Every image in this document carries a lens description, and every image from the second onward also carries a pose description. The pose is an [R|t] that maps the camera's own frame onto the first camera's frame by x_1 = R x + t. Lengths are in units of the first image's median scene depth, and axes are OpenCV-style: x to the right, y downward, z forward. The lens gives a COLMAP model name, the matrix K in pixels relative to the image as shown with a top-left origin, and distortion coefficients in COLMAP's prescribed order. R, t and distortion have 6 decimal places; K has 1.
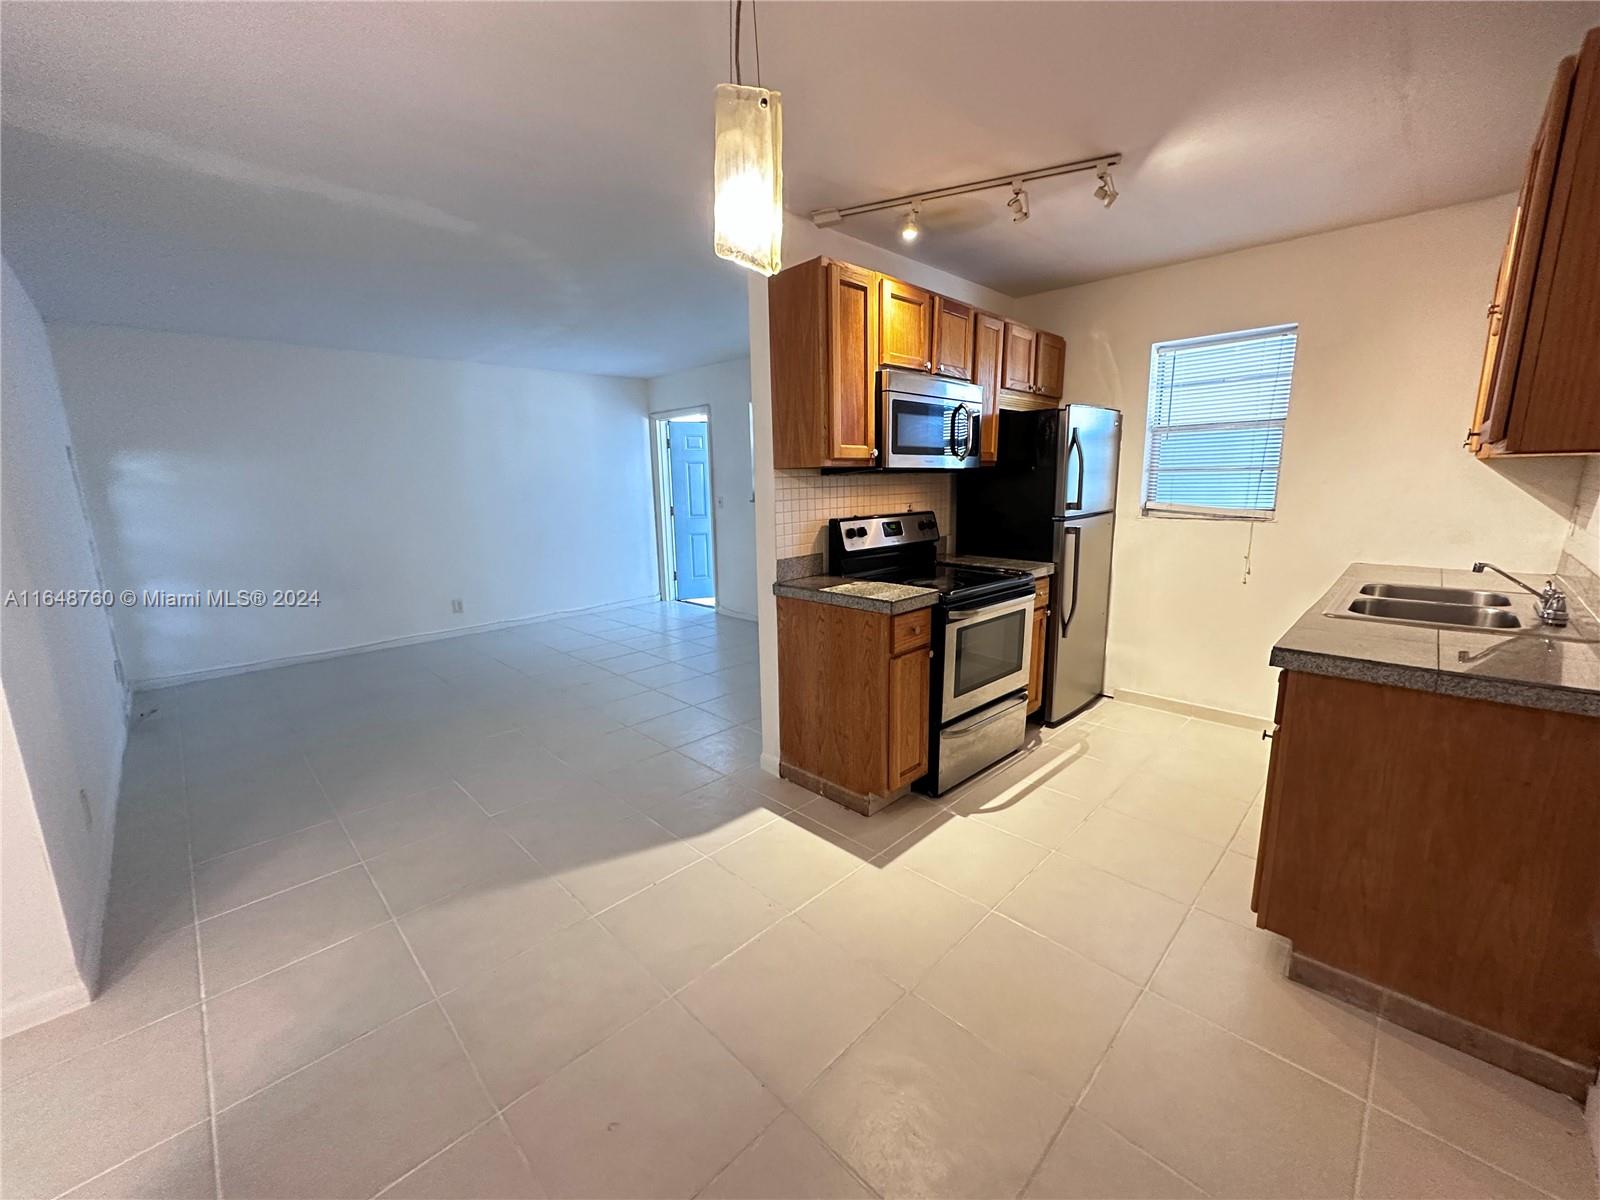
lens RADIAL K [[635.5, 0, 801.1], [0, 635.5, 603.1], [0, 0, 1]] dist [-0.000783, 0.000326]
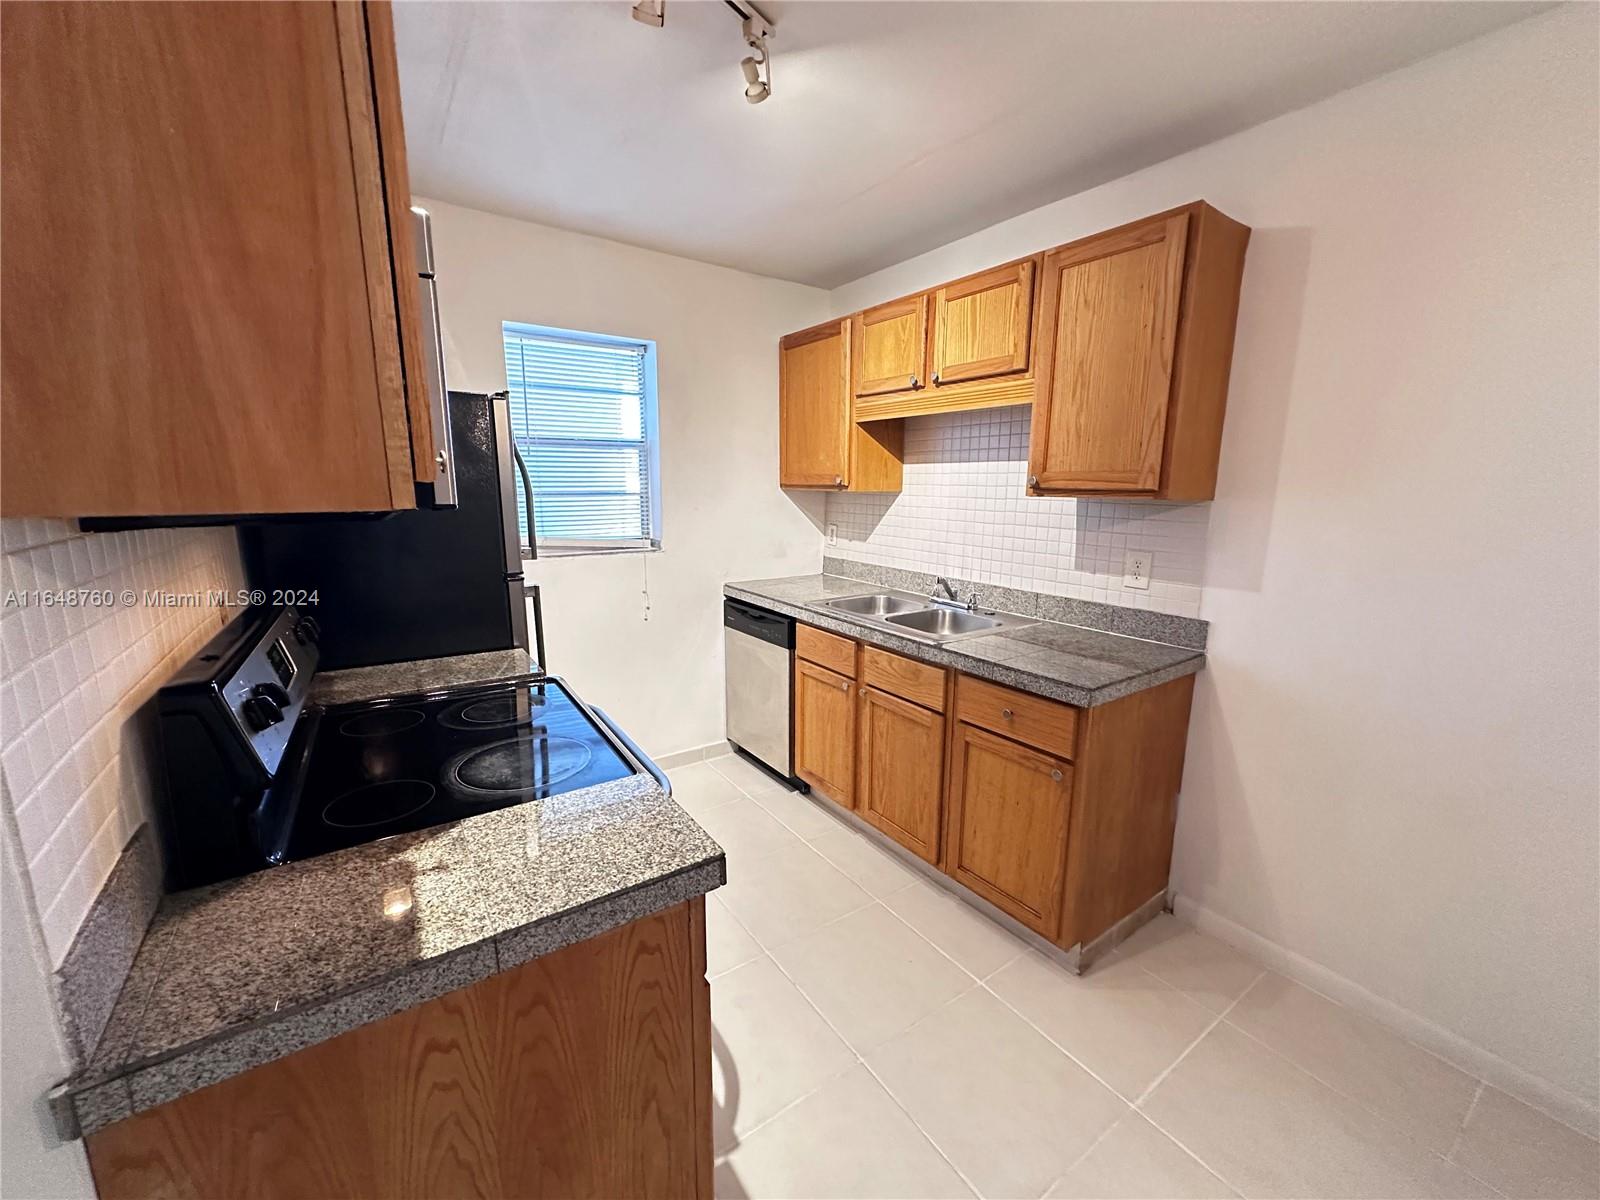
lens RADIAL K [[635.5, 0, 795.3], [0, 635.5, 603.2], [0, 0, 1]] dist [-0.000783, 0.000326]
pose [[0.177261, -0.167016, 0.969889, -0.164513], [0.172506, 0.975511, 0.136456, -0.162559], [-0.968927, 0.143123, 0.201731, 0.698841]]
